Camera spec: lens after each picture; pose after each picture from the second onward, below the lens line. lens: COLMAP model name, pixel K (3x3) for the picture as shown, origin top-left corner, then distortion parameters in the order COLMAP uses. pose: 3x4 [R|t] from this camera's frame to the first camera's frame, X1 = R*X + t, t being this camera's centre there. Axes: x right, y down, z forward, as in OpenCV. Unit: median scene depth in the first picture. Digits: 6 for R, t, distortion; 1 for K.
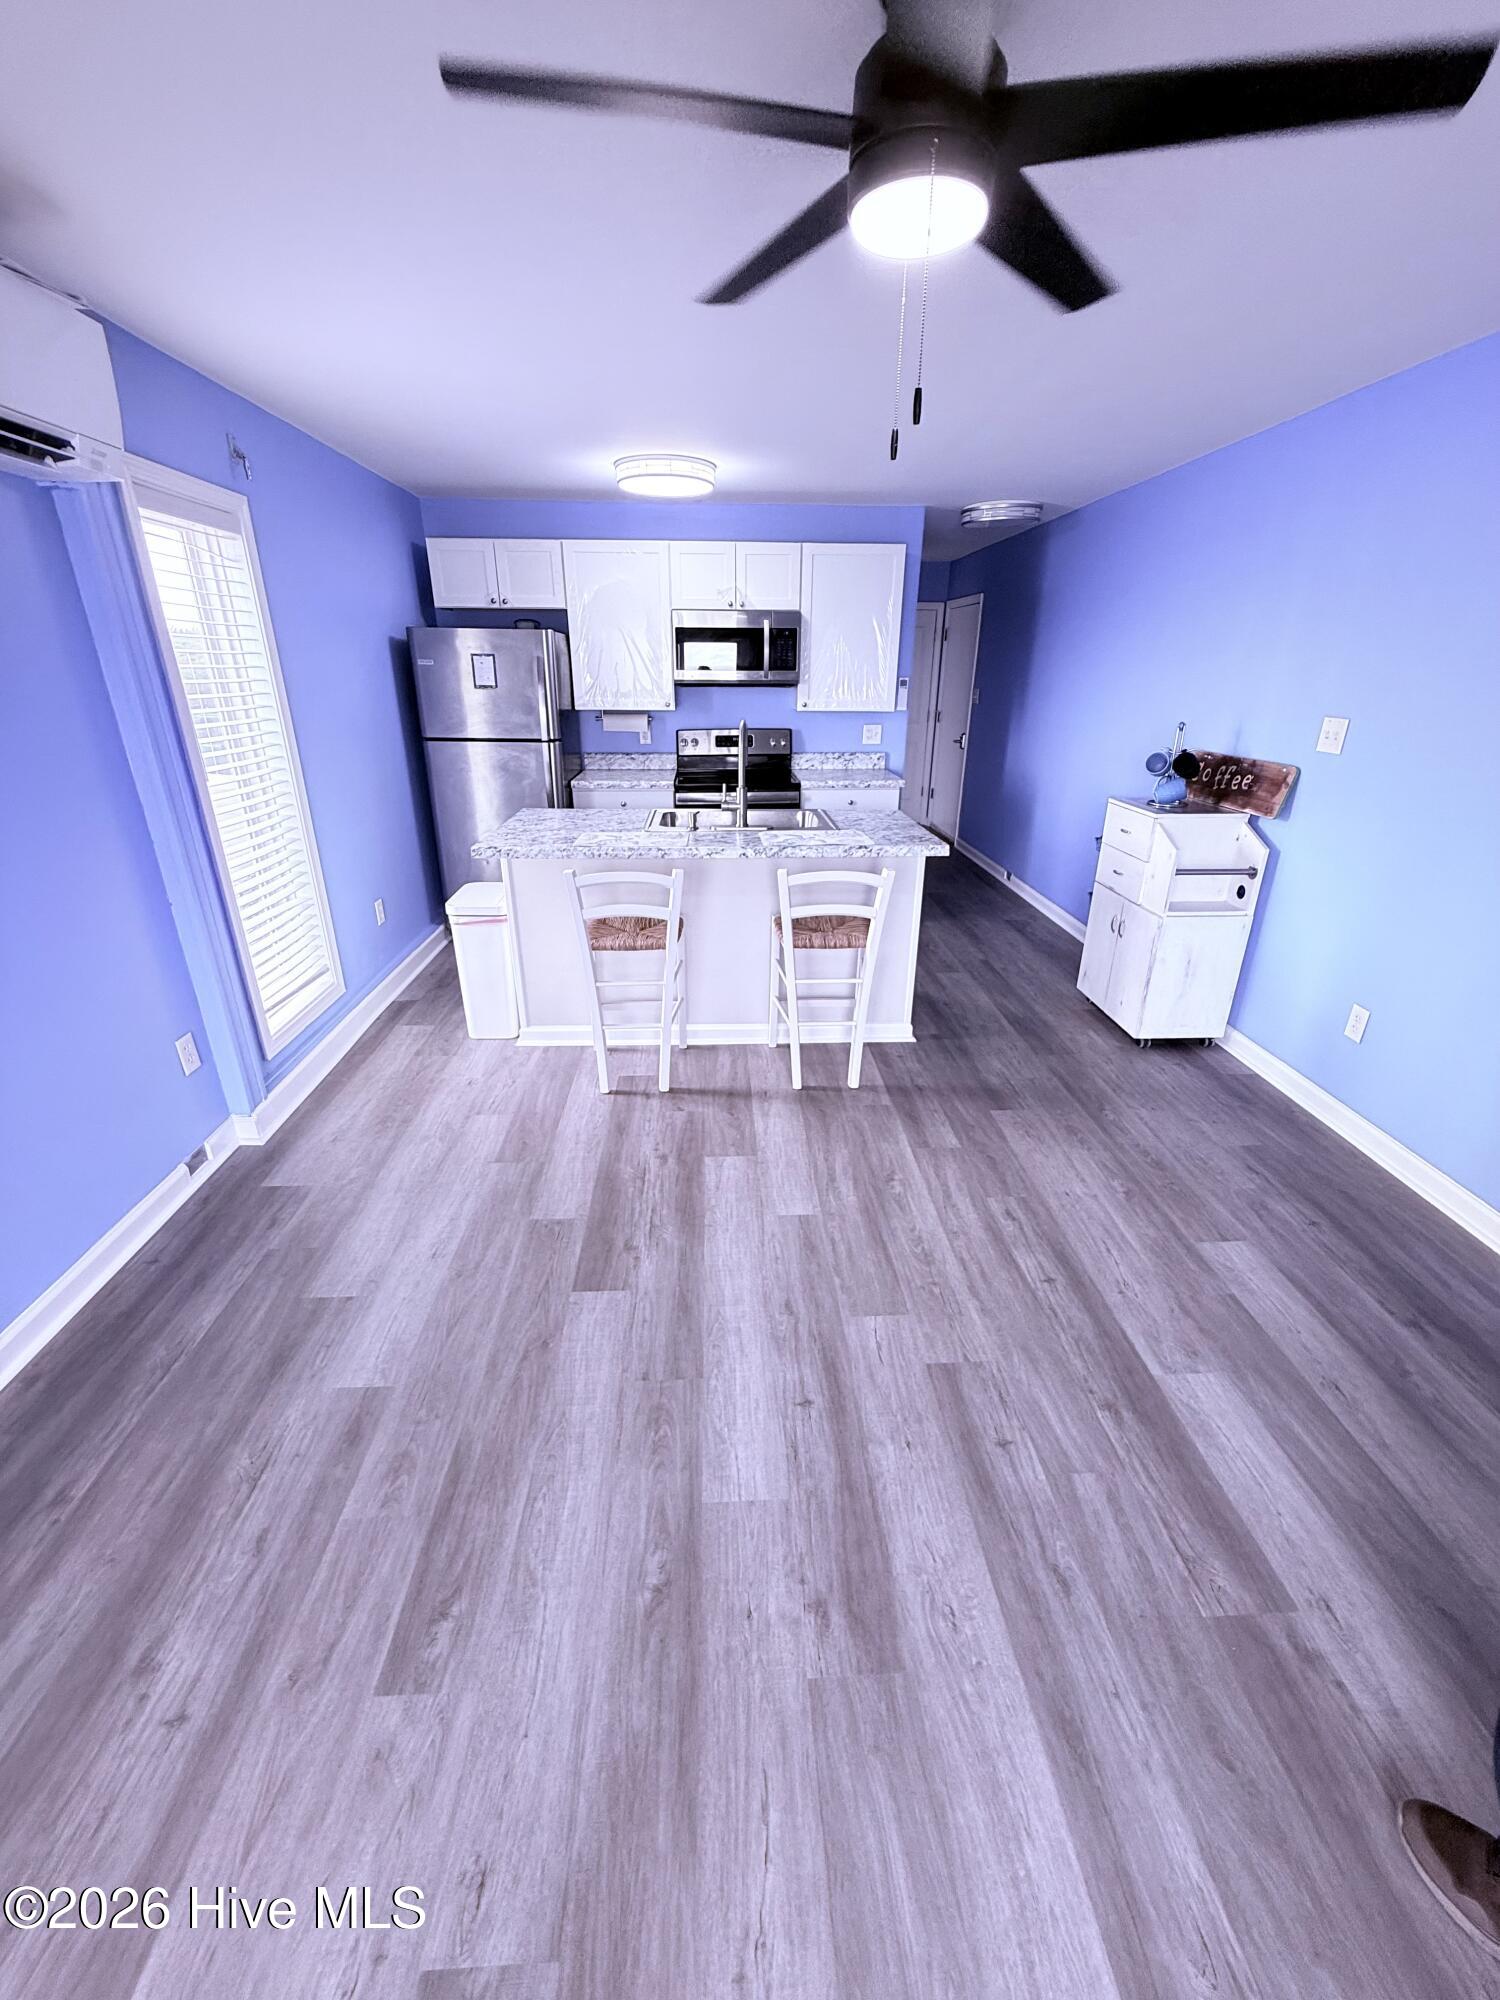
lens RADIAL K [[795.9, 0, 750.5], [0, 795.9, 996.8], [0, 0, 1]] dist [0.003157, -0.000272]
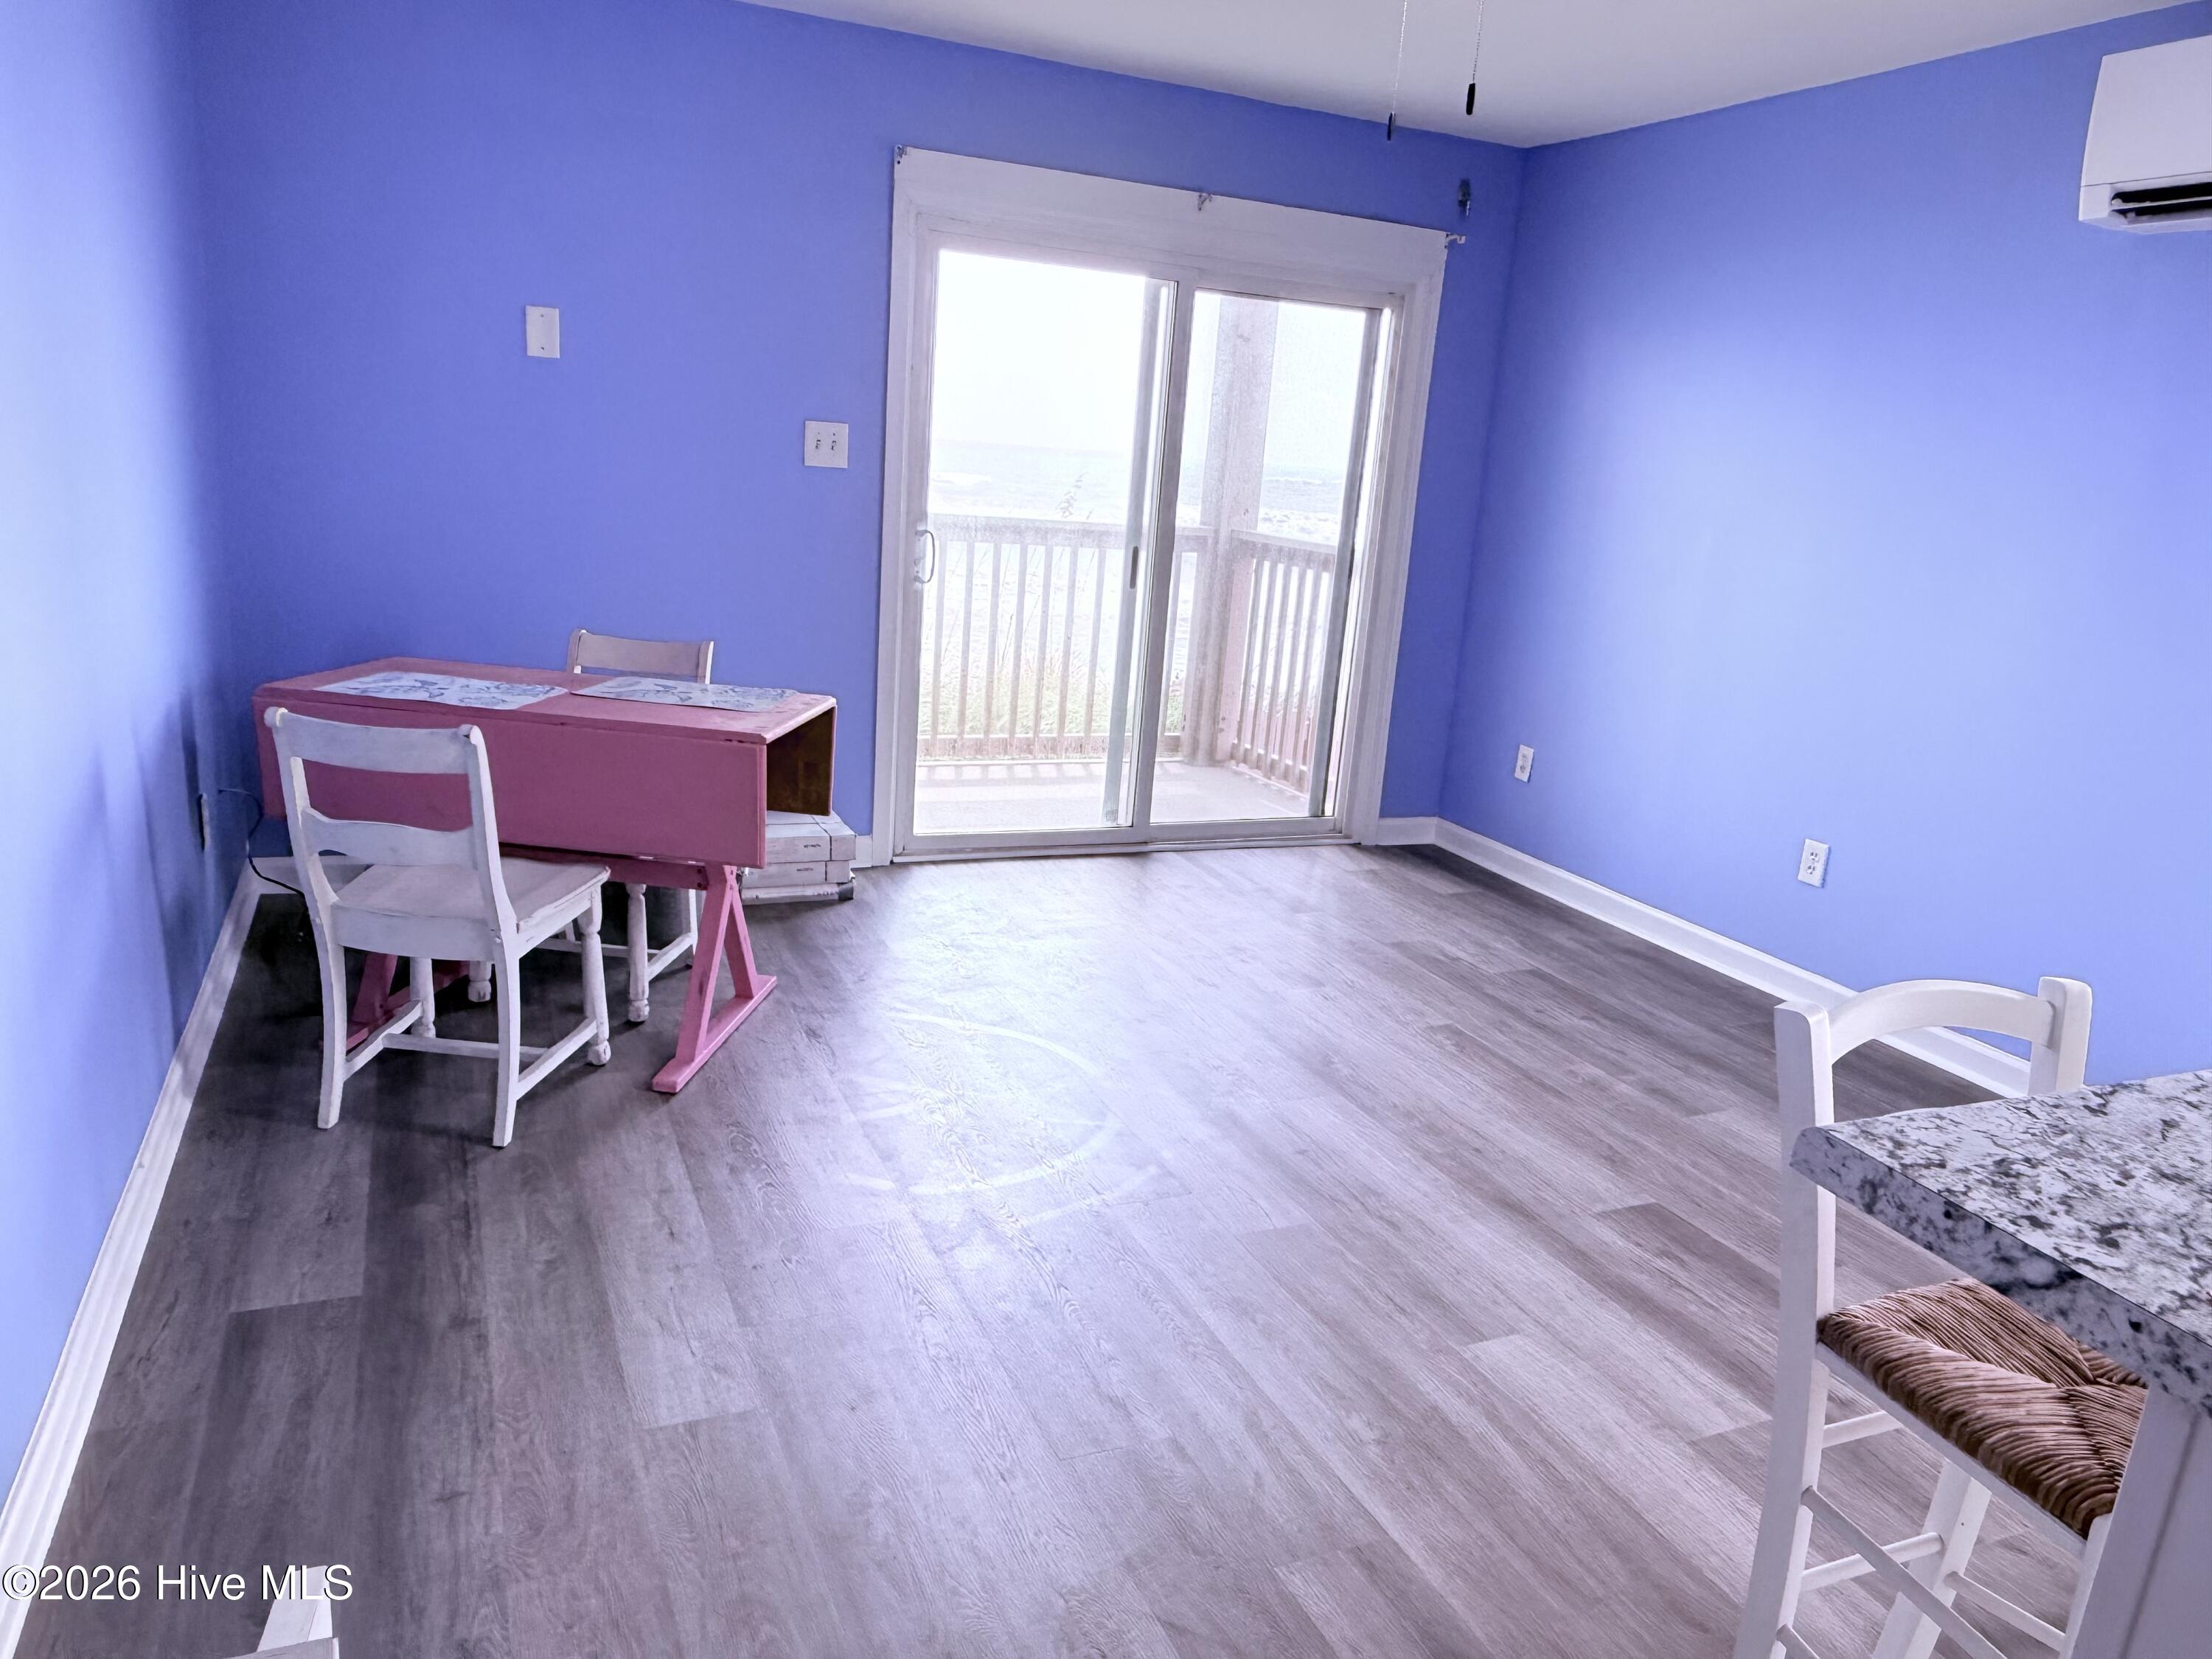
lens RADIAL K [[1484.2, 0, 1099.1], [0, 1484.2, 842.8], [0, 0, 1]] dist [0.002041, 0.001740]
pose [[-0.930413, 0.018974, -0.366022, 0.492450], [-0.212209, 0.786350, 0.580191, -0.377944], [0.298830, 0.617490, -0.727603, 1.074573]]
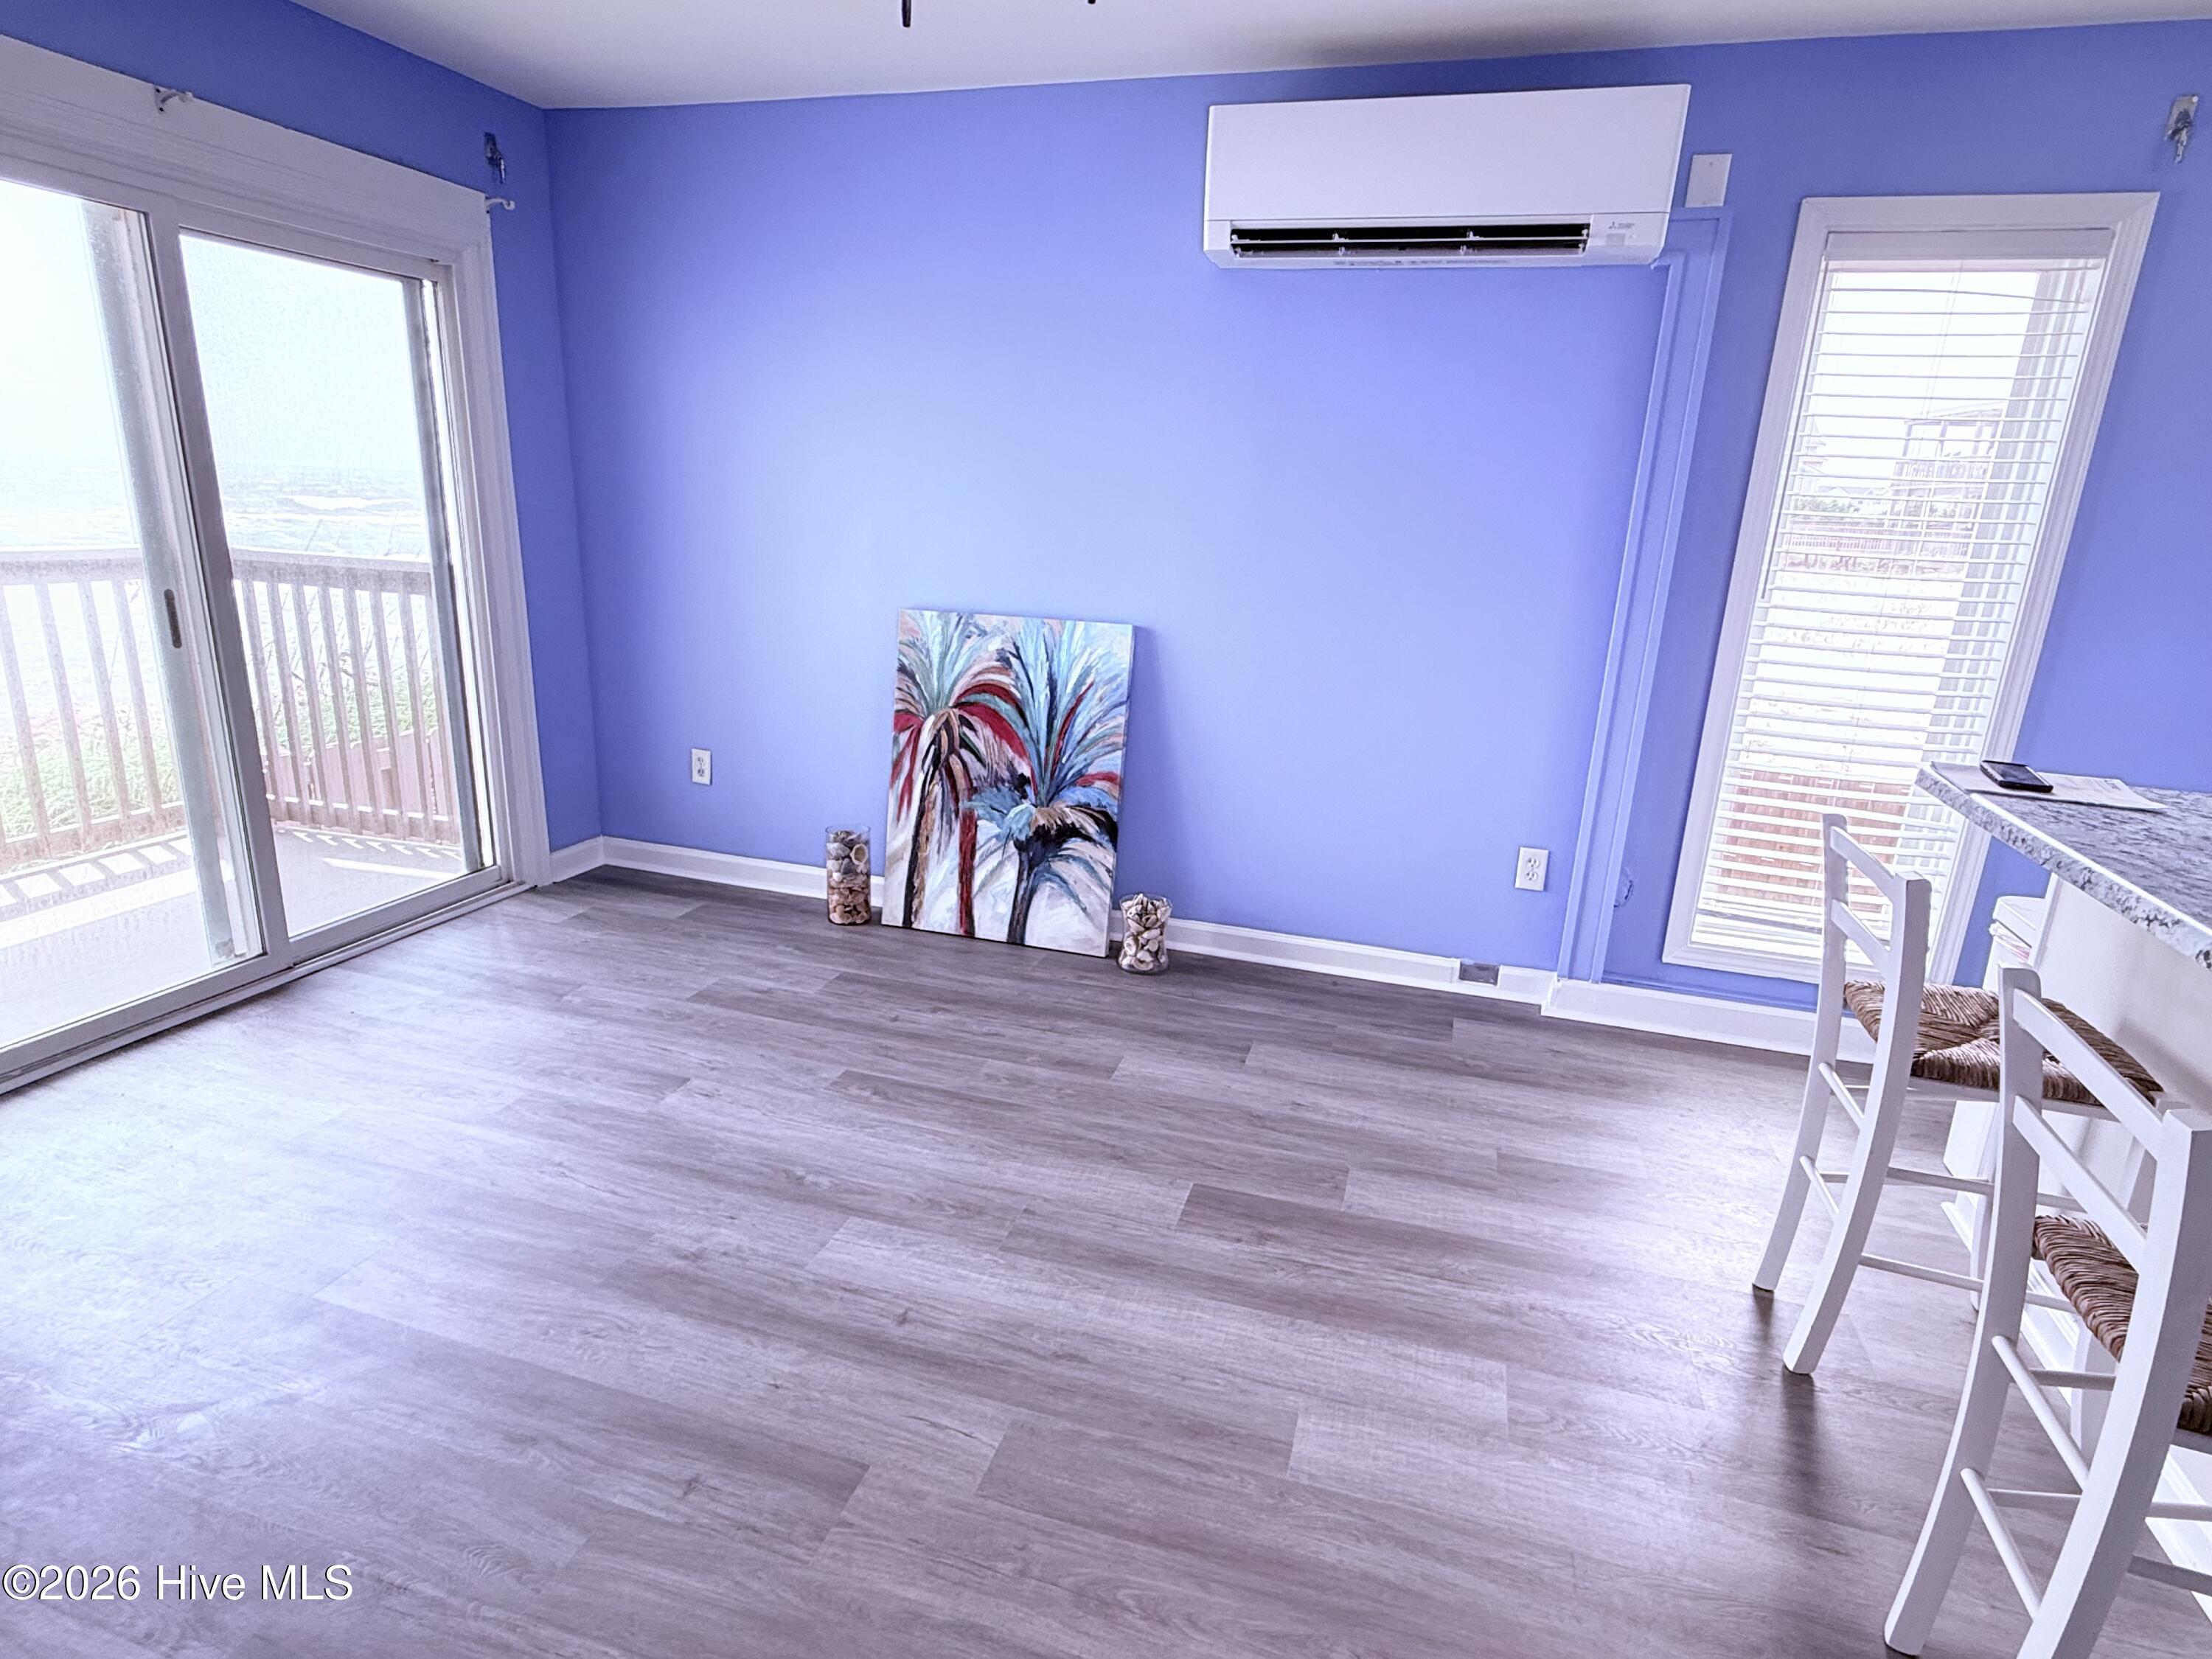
lens RADIAL K [[1176.4, 0, 1096.1], [0, 1176.4, 832.5], [0, 0, 1]] dist [0.002031, -0.000992]
pose [[-0.338055, 0.235343, -0.911226, 0.503051], [-0.405222, 0.837482, 0.366631, -0.192618], [0.849419, 0.493191, -0.187749, 0.633115]]
